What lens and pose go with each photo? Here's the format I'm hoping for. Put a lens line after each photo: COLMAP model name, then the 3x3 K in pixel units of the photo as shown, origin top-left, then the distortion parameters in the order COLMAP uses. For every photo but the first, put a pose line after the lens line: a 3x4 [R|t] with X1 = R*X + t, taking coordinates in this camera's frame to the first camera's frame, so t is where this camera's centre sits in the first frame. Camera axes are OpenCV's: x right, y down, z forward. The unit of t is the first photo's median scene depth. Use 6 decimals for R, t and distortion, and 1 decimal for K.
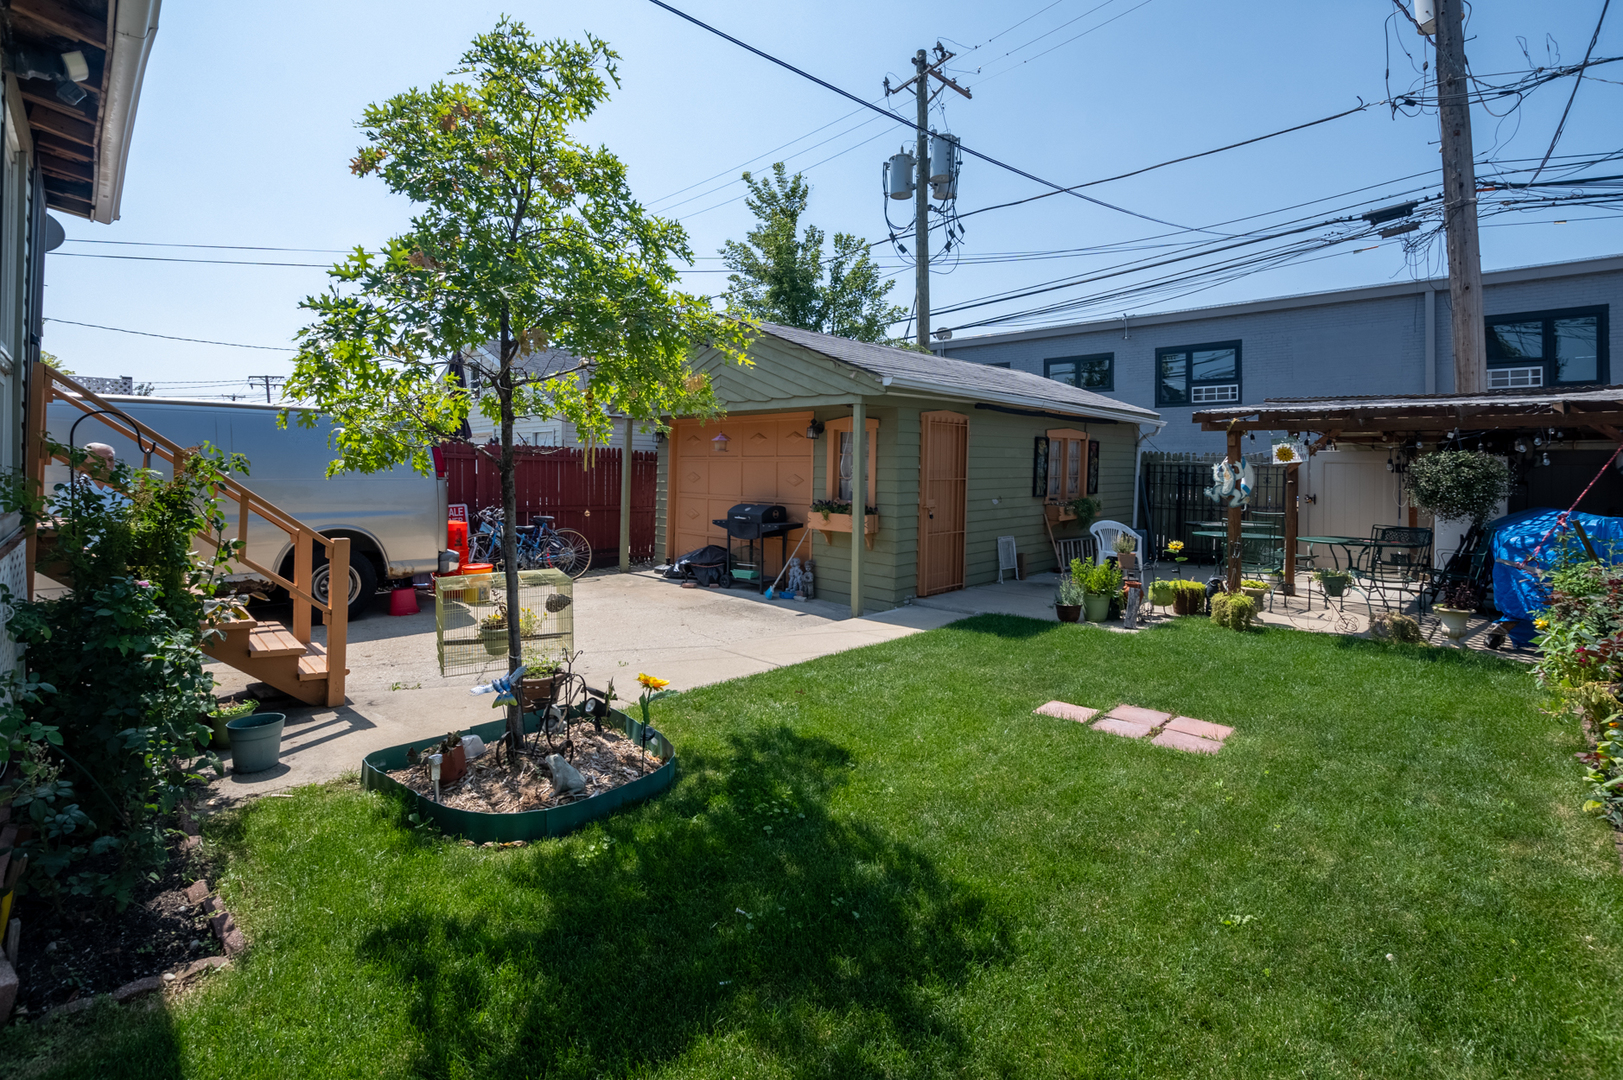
lens RADIAL K [[756.0, 0, 810.6], [0, 756.0, 468.5], [0, 0, 1]] dist [-0.001169, -0.000026]
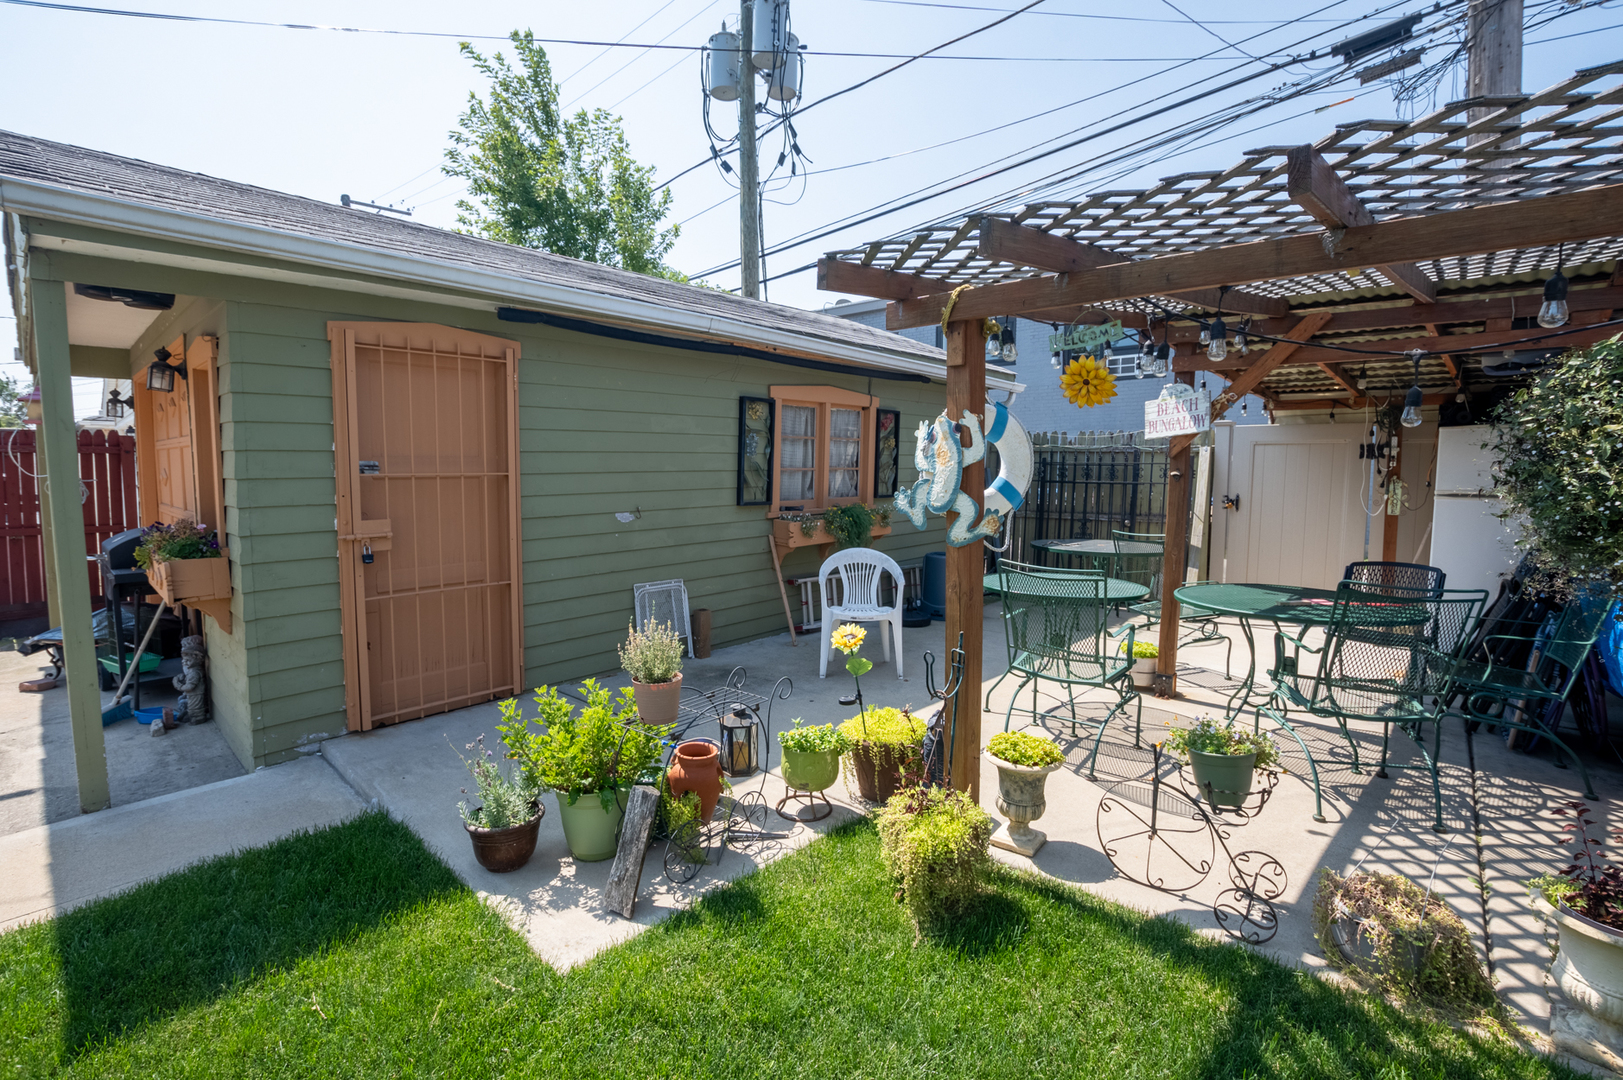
lens RADIAL K [[738.6, 0, 811.5], [0, 738.6, 540.0], [0, 0, 1]] dist [-0.012343, -0.000277]
pose [[0.999224, -0.012382, 0.037379, 0.288763], [0.008717, 0.995280, 0.096656, 0.009333], [-0.038399, -0.096255, 0.994616, 0.399834]]
